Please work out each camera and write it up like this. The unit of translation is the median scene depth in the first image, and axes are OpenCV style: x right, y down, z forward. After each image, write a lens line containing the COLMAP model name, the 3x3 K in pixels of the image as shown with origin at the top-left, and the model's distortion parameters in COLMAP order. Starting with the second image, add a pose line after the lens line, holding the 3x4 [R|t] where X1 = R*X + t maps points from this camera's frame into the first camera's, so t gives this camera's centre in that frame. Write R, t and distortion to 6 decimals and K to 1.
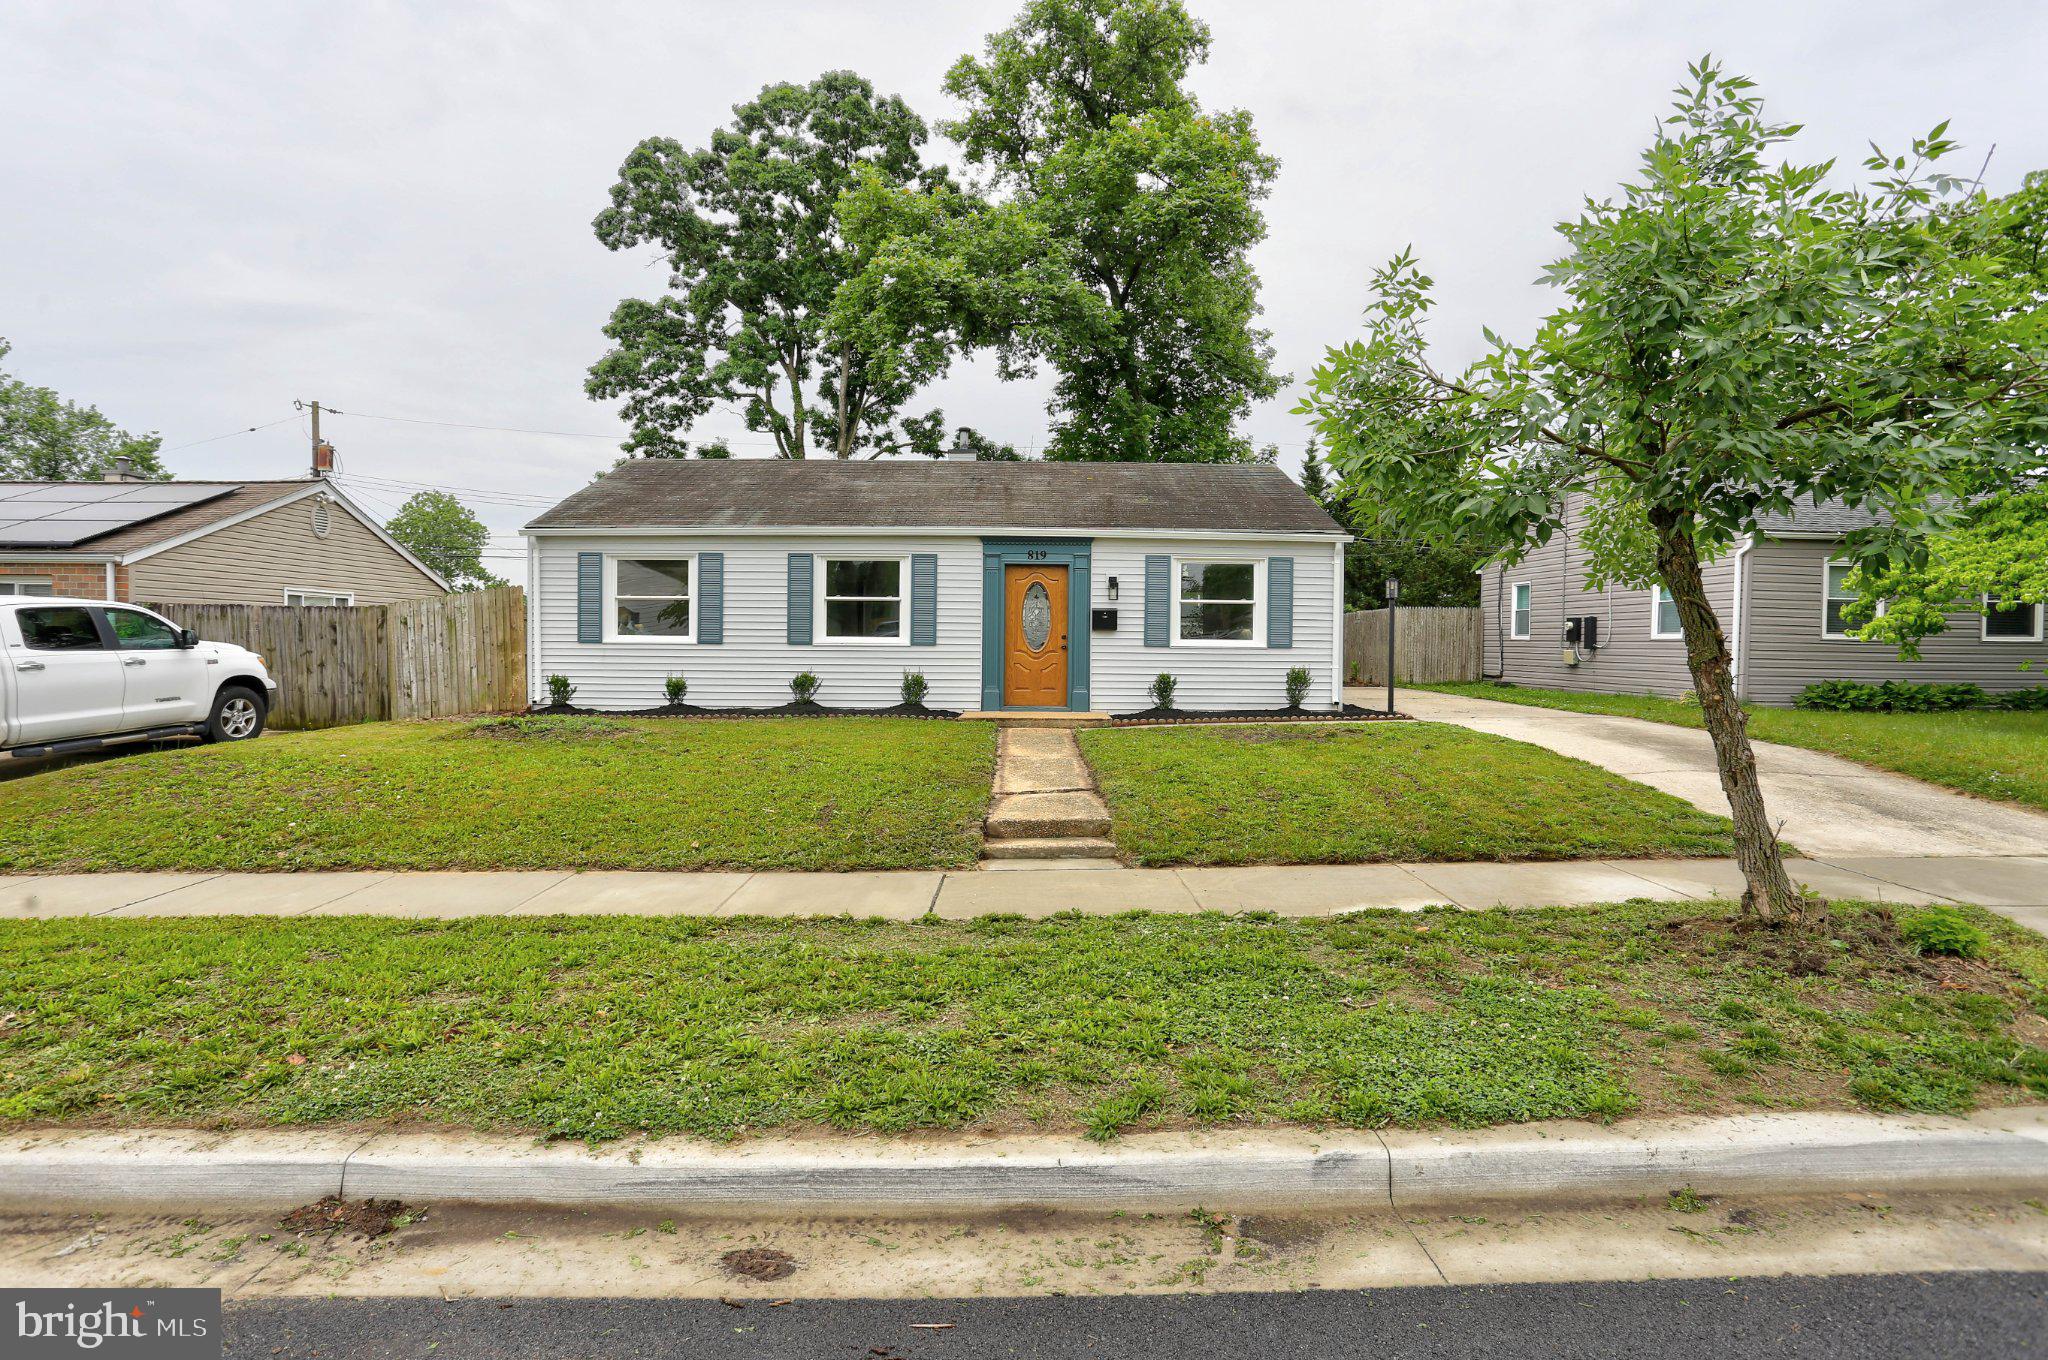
lens RADIAL K [[1020.0, 0, 1020.2], [0, 1020.0, 672.6], [0, 0, 1]] dist [-0.055443, 0.022115]
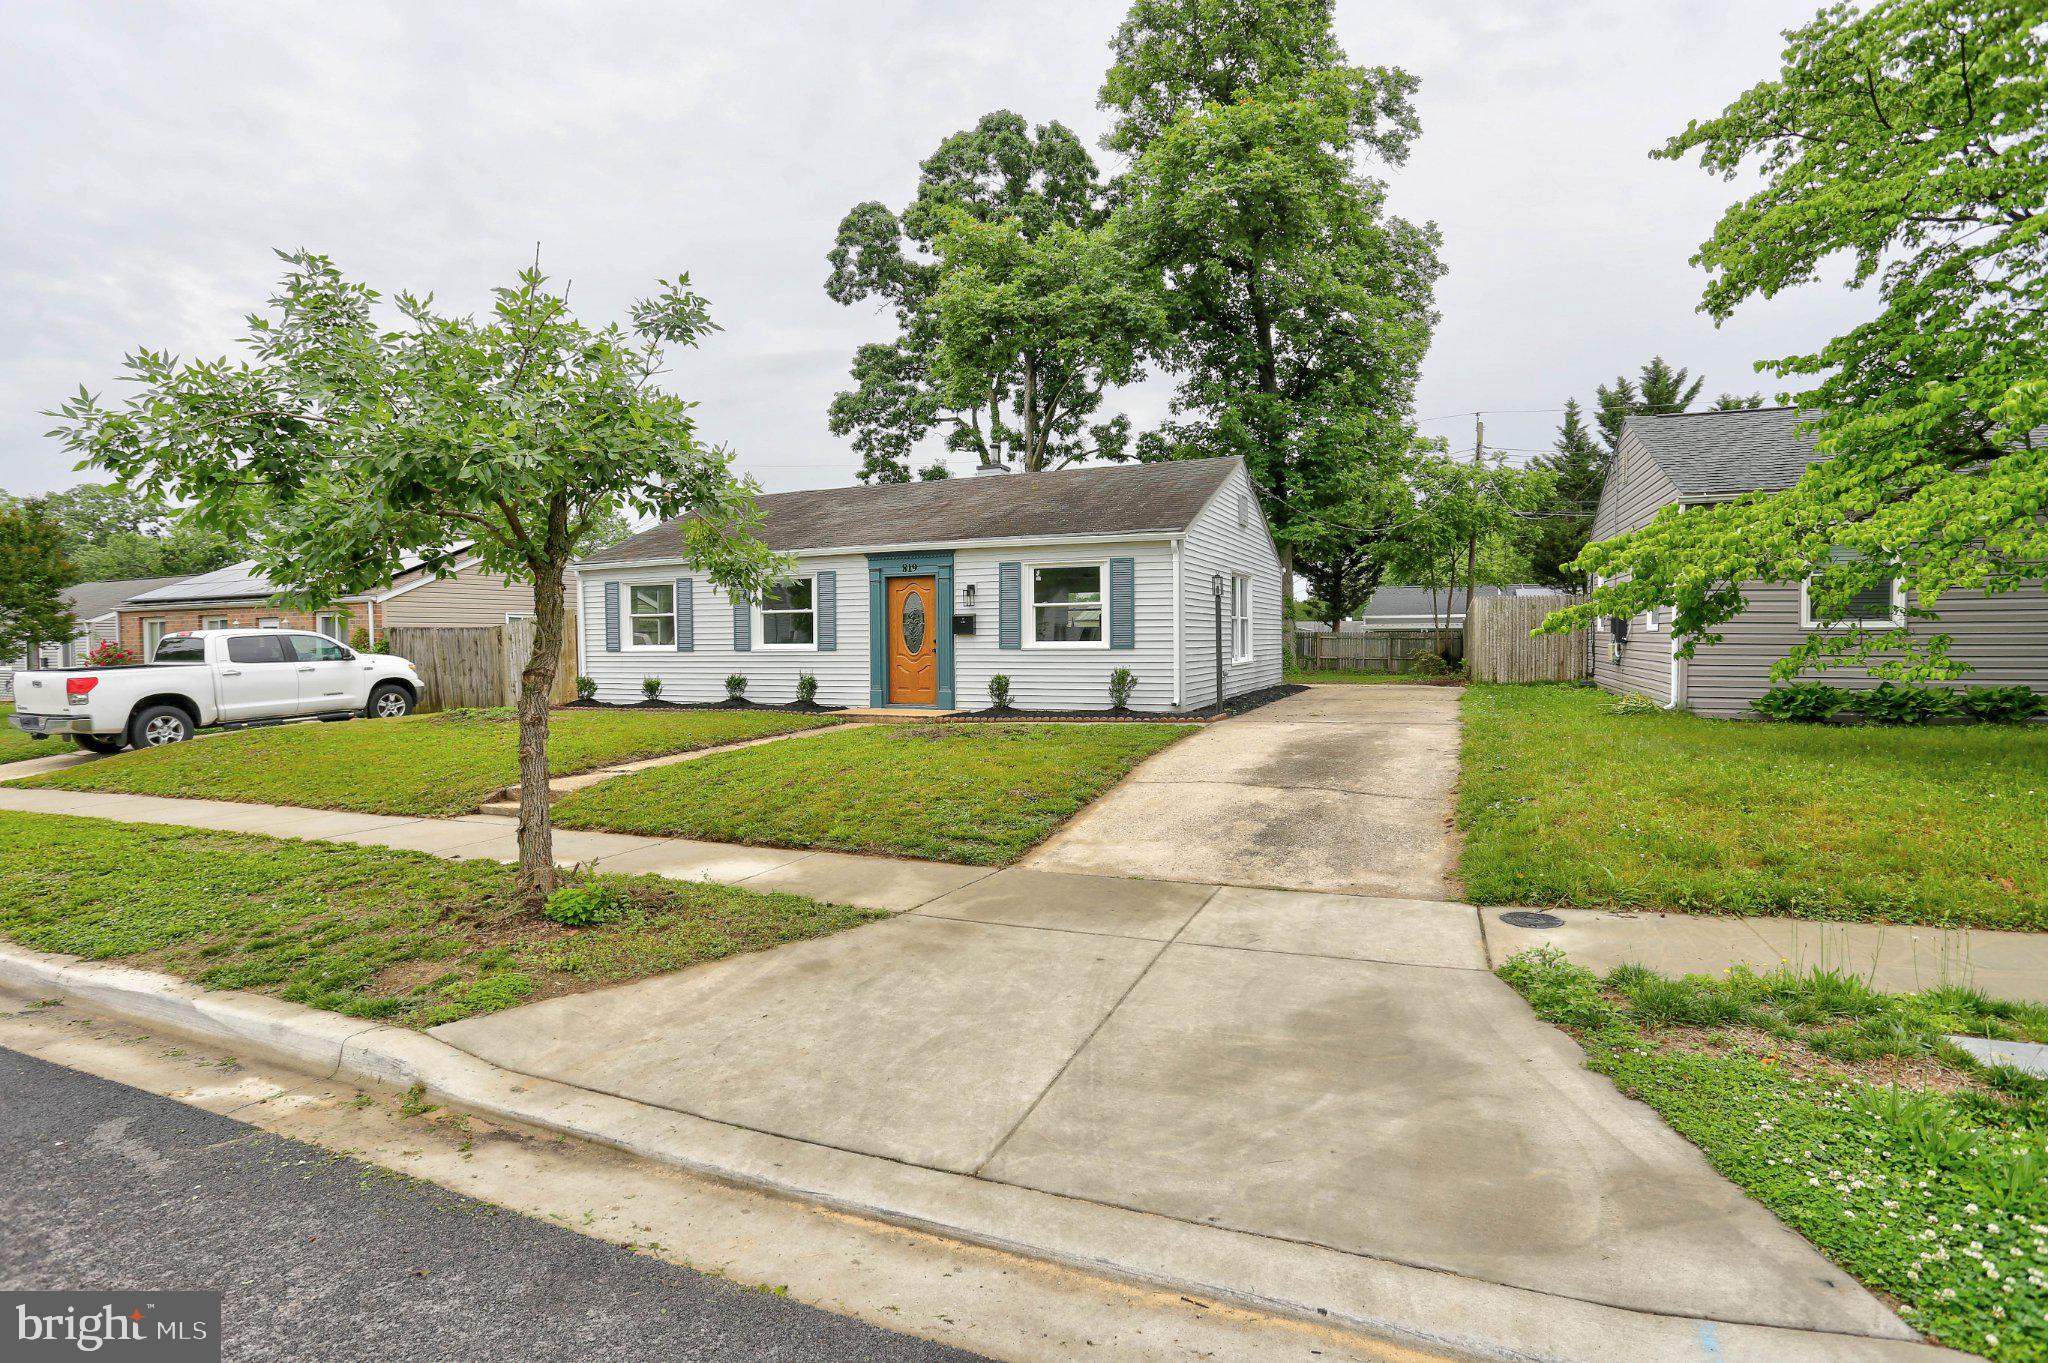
lens RADIAL K [[1020.0, 0, 1033.9], [0, 1020.0, 685.5], [0, 0, 1]] dist [-0.055443, 0.022115]
pose [[0.913136, 0.002737, -0.407646, 0.587925], [0.004800, 0.999836, 0.017465, -0.005767], [0.407627, -0.017904, 0.912973, 0.040791]]
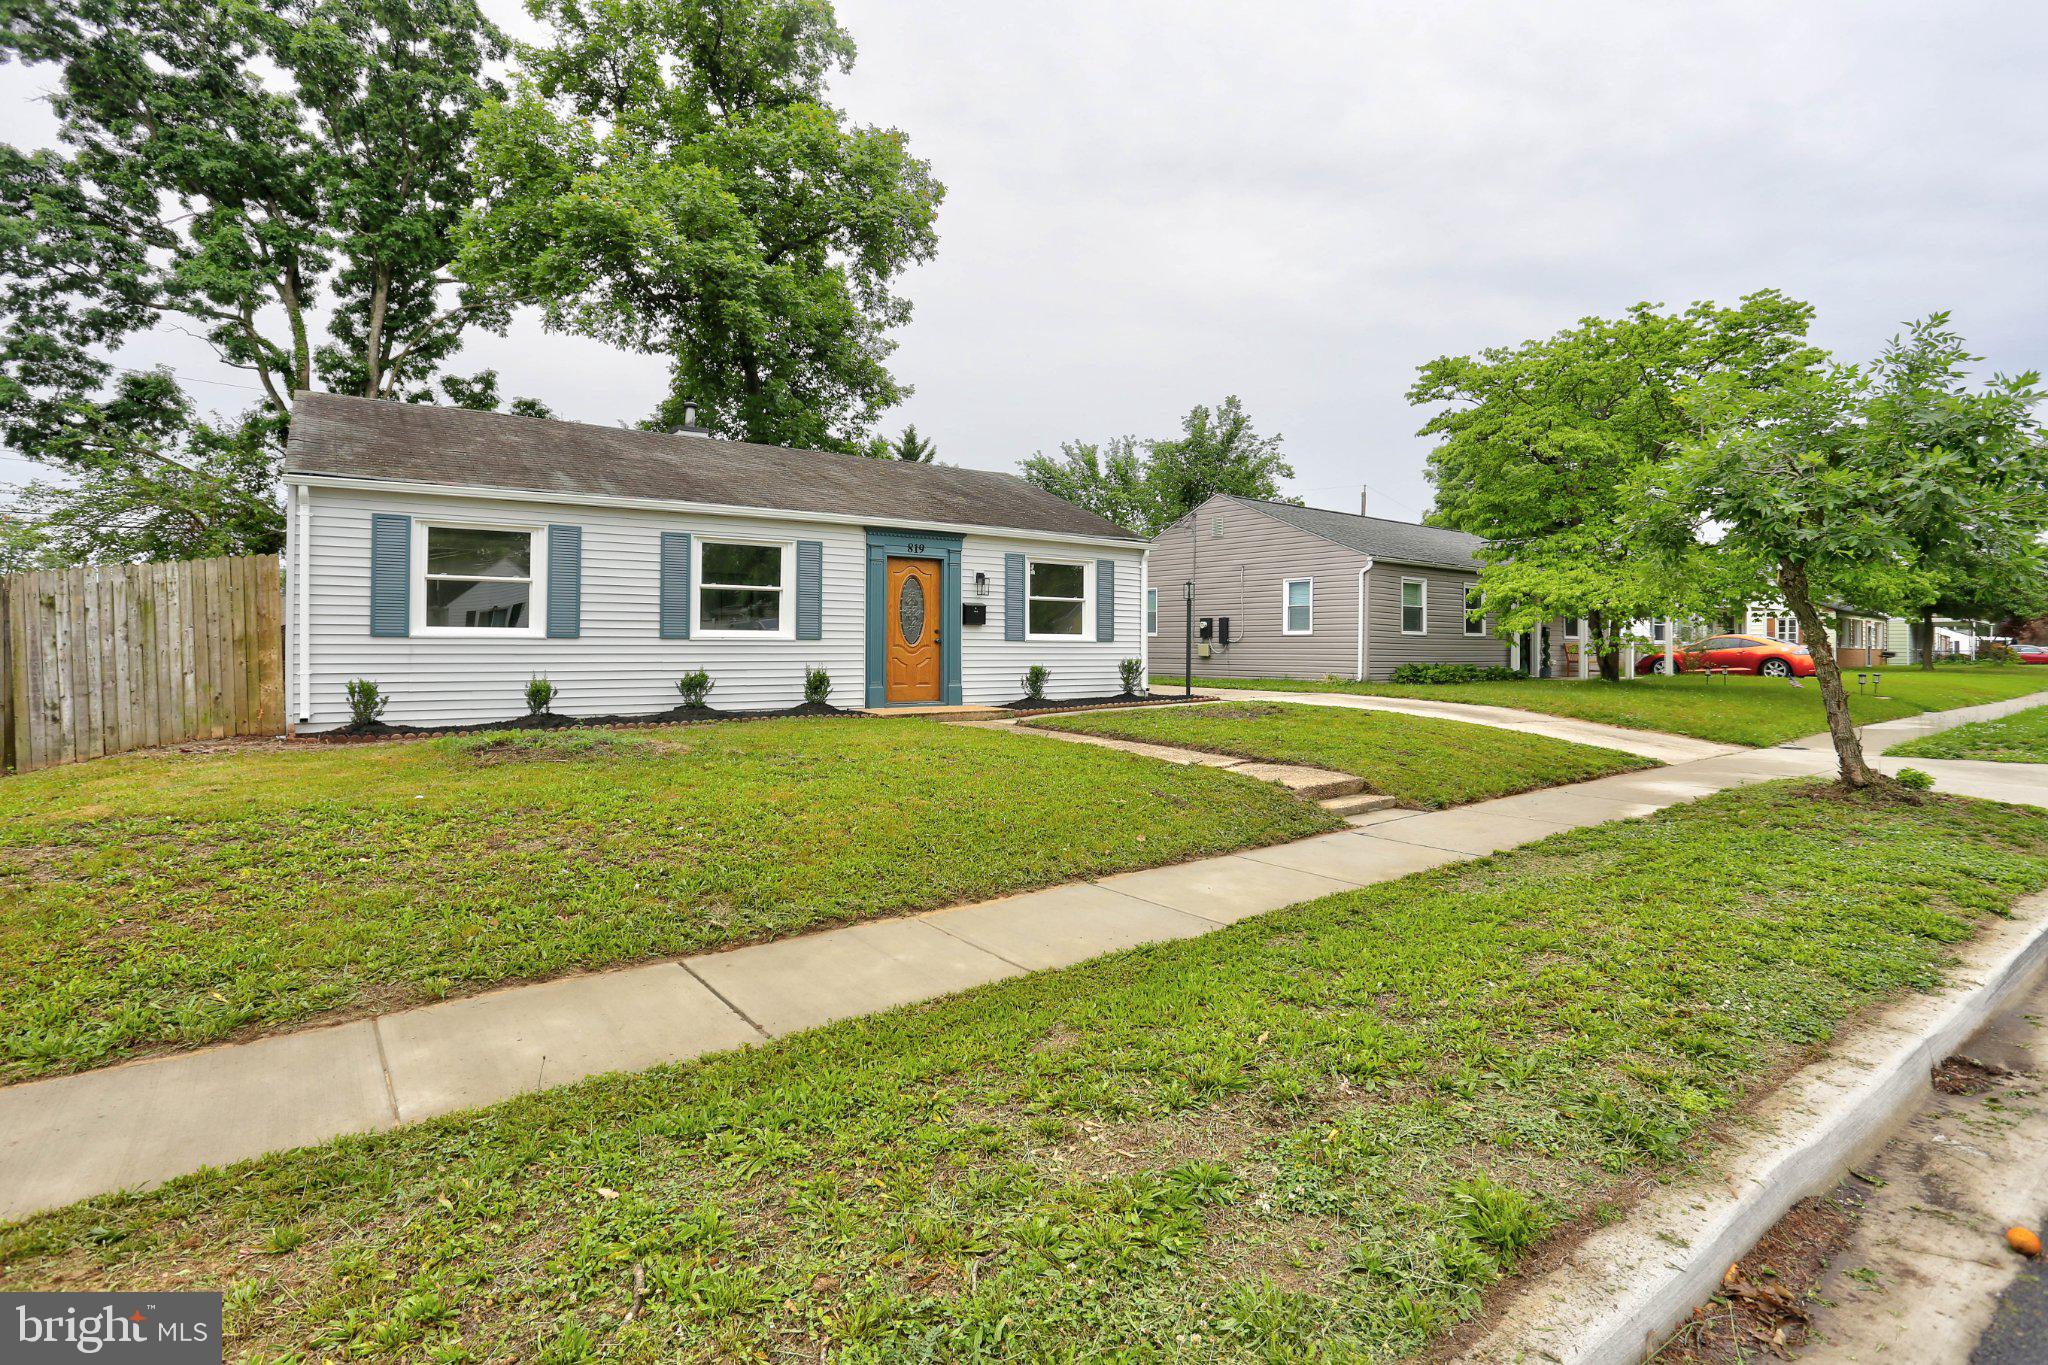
lens RADIAL K [[1020.0, 0, 1030.8], [0, 1020.0, 653.6], [0, 0, 1]] dist [-0.055443, 0.022115]
pose [[0.814171, -0.009341, 0.580550, -0.463508], [0.022822, 0.999613, -0.015923, 0.005112], [-0.580177, 0.026214, 0.814069, 0.133589]]
